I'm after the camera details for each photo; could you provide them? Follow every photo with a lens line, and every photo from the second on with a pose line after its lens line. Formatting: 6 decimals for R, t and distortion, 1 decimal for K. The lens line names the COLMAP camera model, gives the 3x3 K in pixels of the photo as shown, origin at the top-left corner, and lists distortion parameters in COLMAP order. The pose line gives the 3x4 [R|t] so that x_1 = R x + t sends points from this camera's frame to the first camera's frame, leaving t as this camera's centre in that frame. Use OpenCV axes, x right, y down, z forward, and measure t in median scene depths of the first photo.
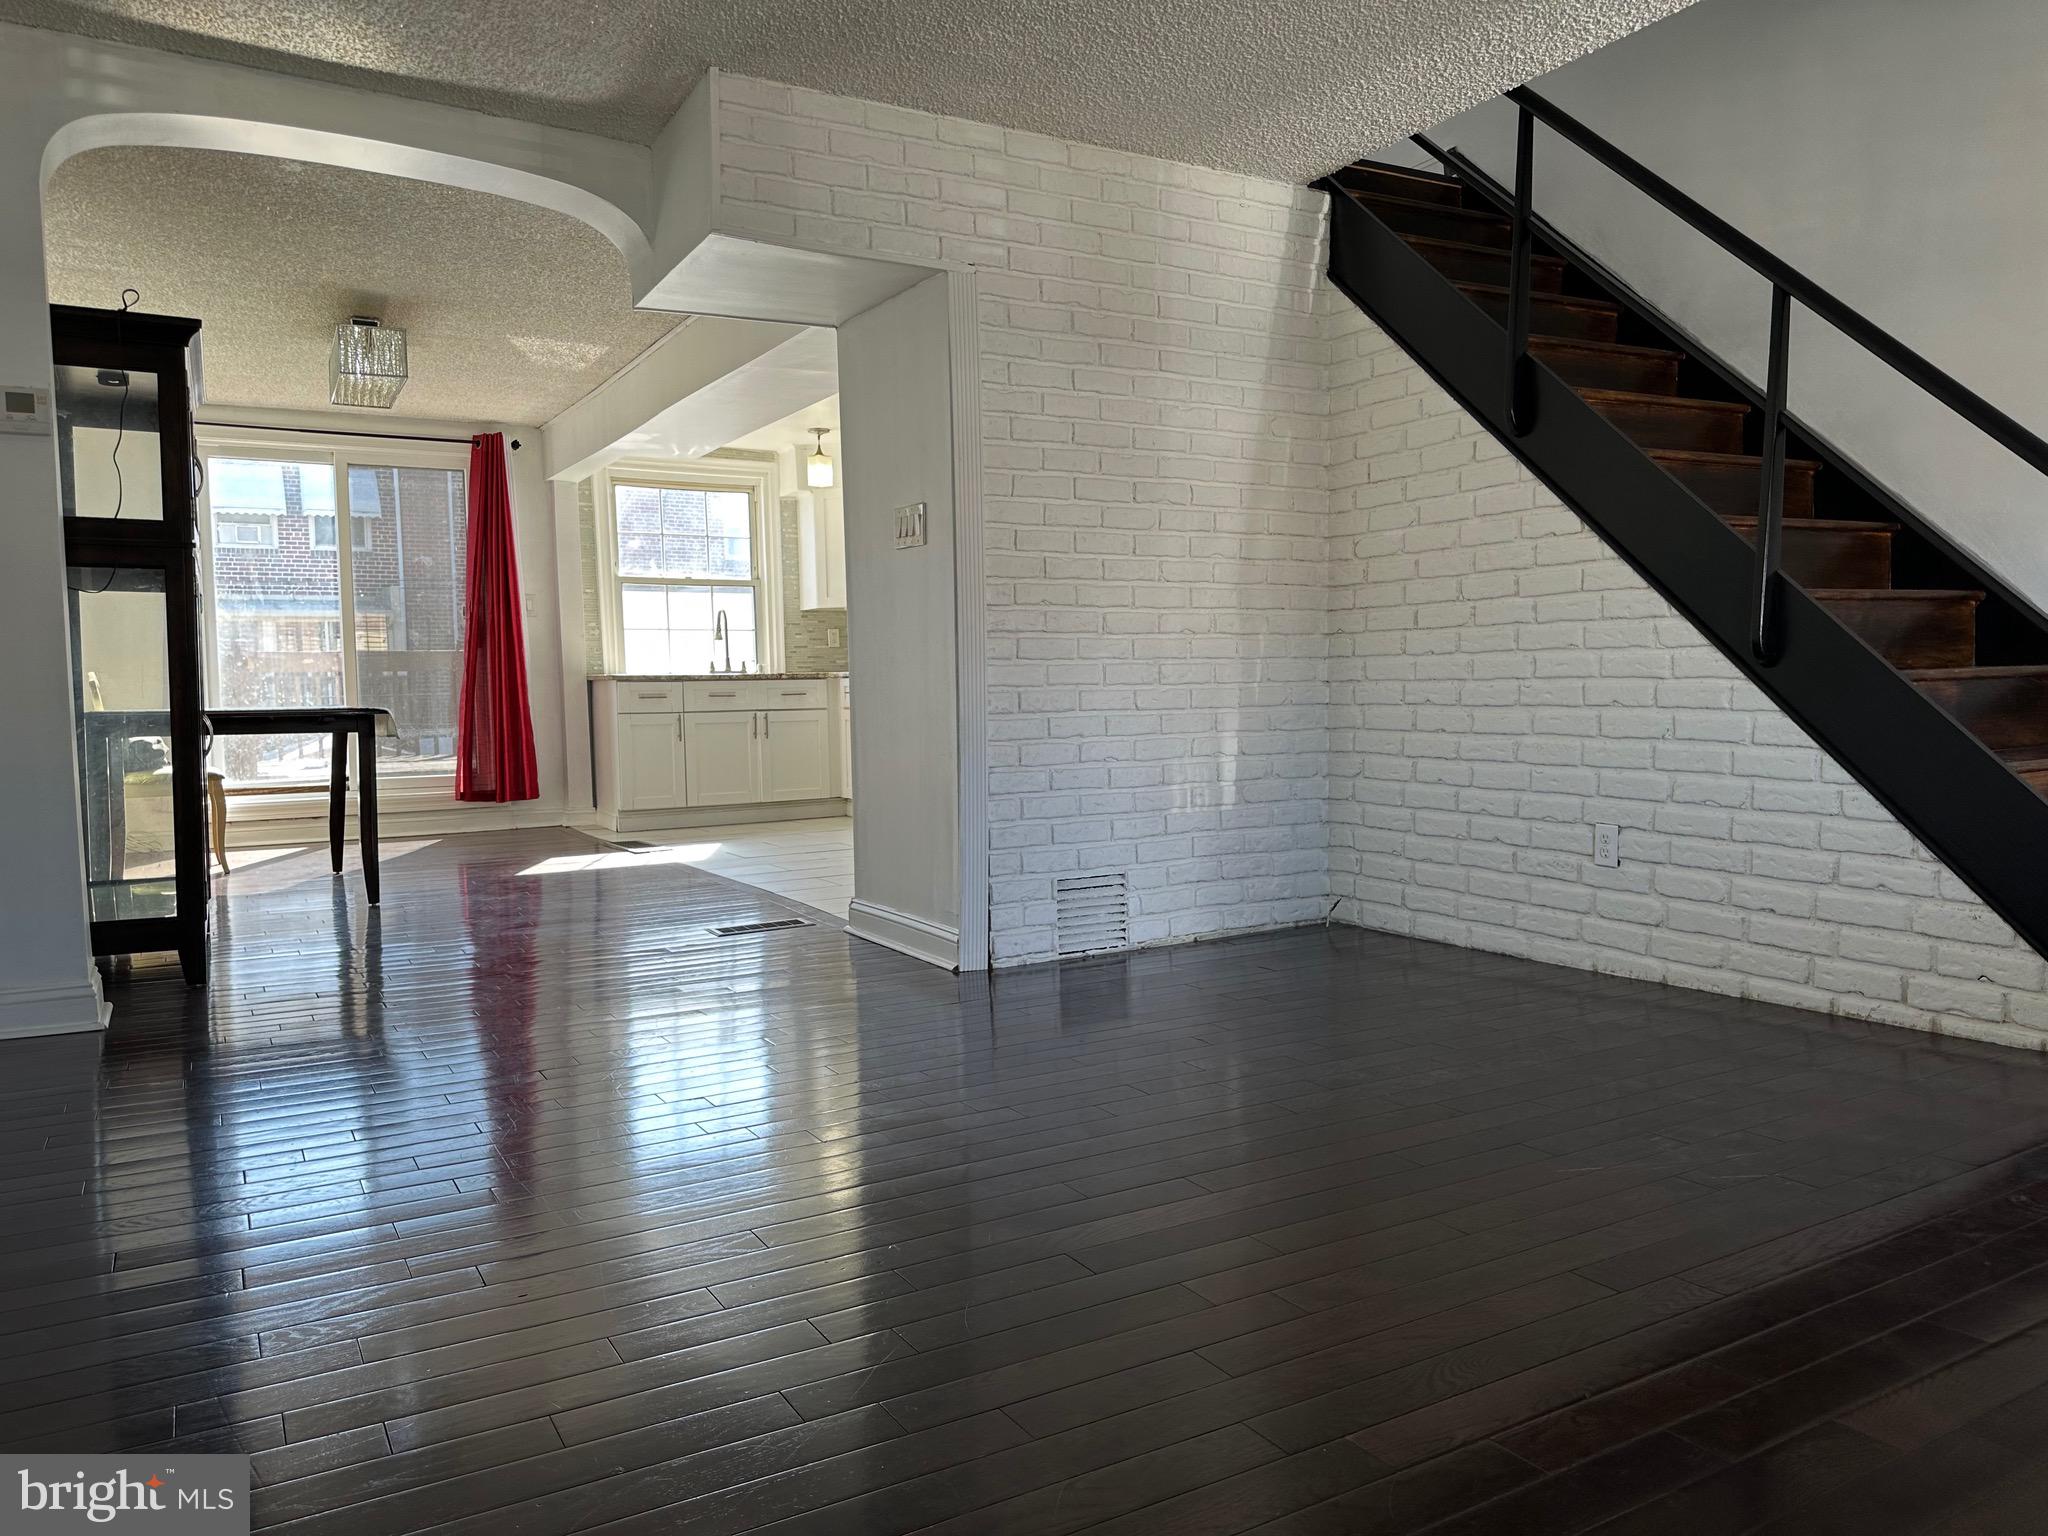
lens RADIAL K [[1448.9, 0, 1007.2], [0, 1448.9, 789.3], [0, 0, 1]] dist [0.086129, -0.115394]
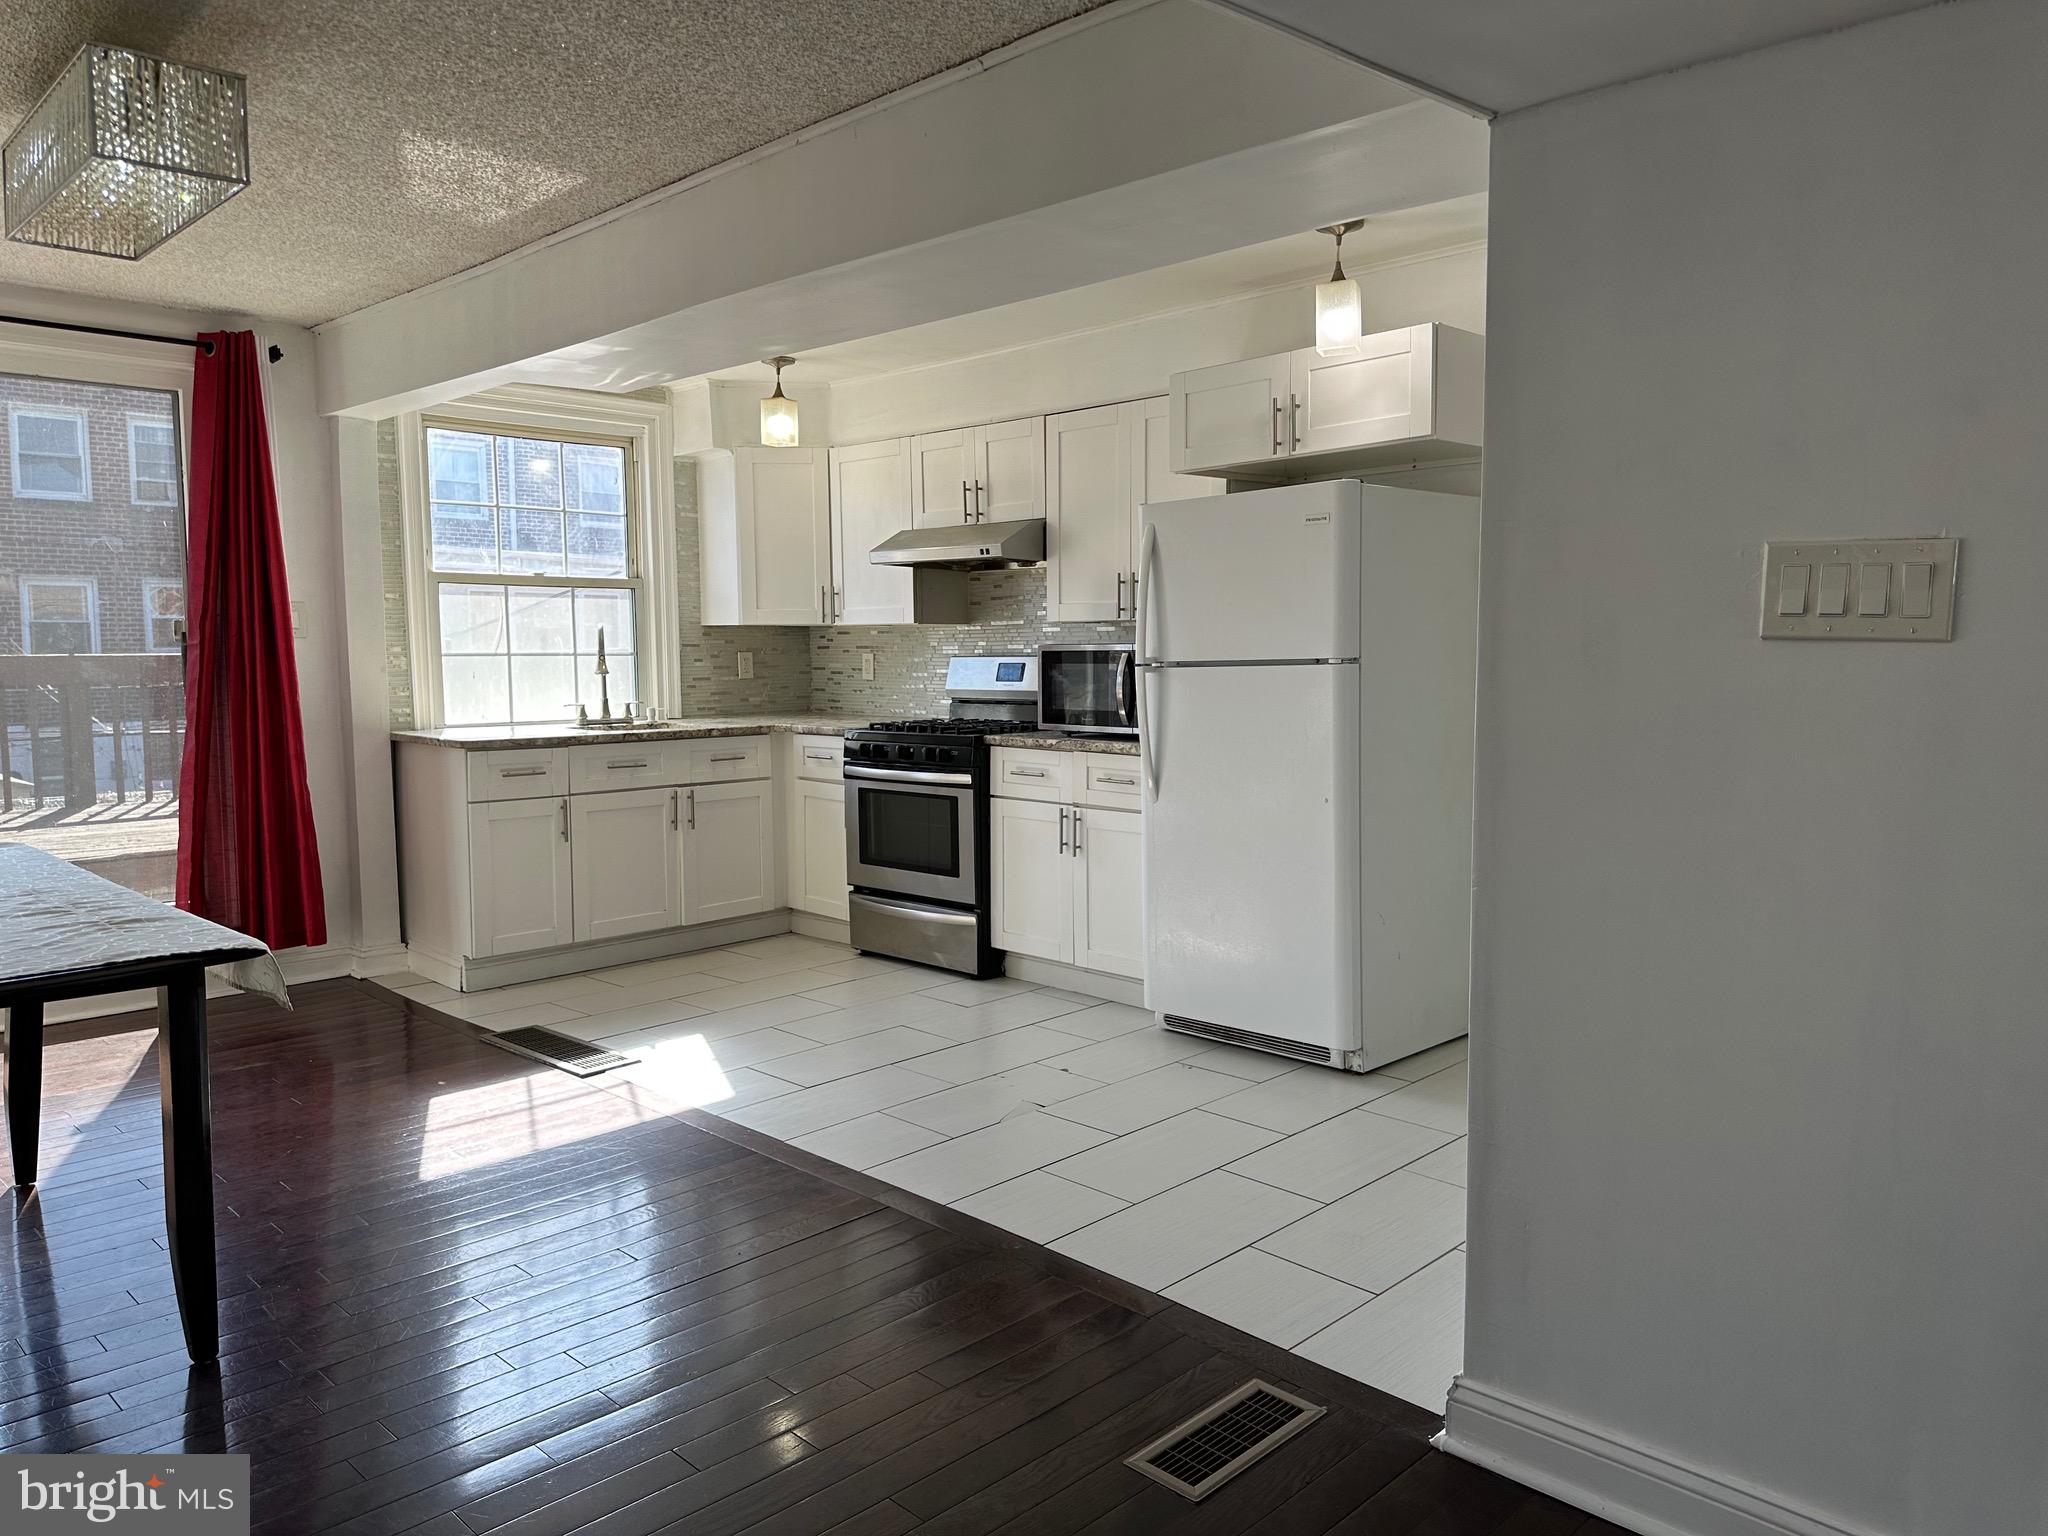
lens RADIAL K [[1448.9, 0, 963.6], [0, 1448.9, 758.8], [0, 0, 1]] dist [0.086129, -0.115394]
pose [[0.967662, -0.008793, 0.252098, -0.207739], [0.007150, 0.999947, 0.007433, -0.069164], [-0.252150, -0.005390, 0.967673, 0.333238]]
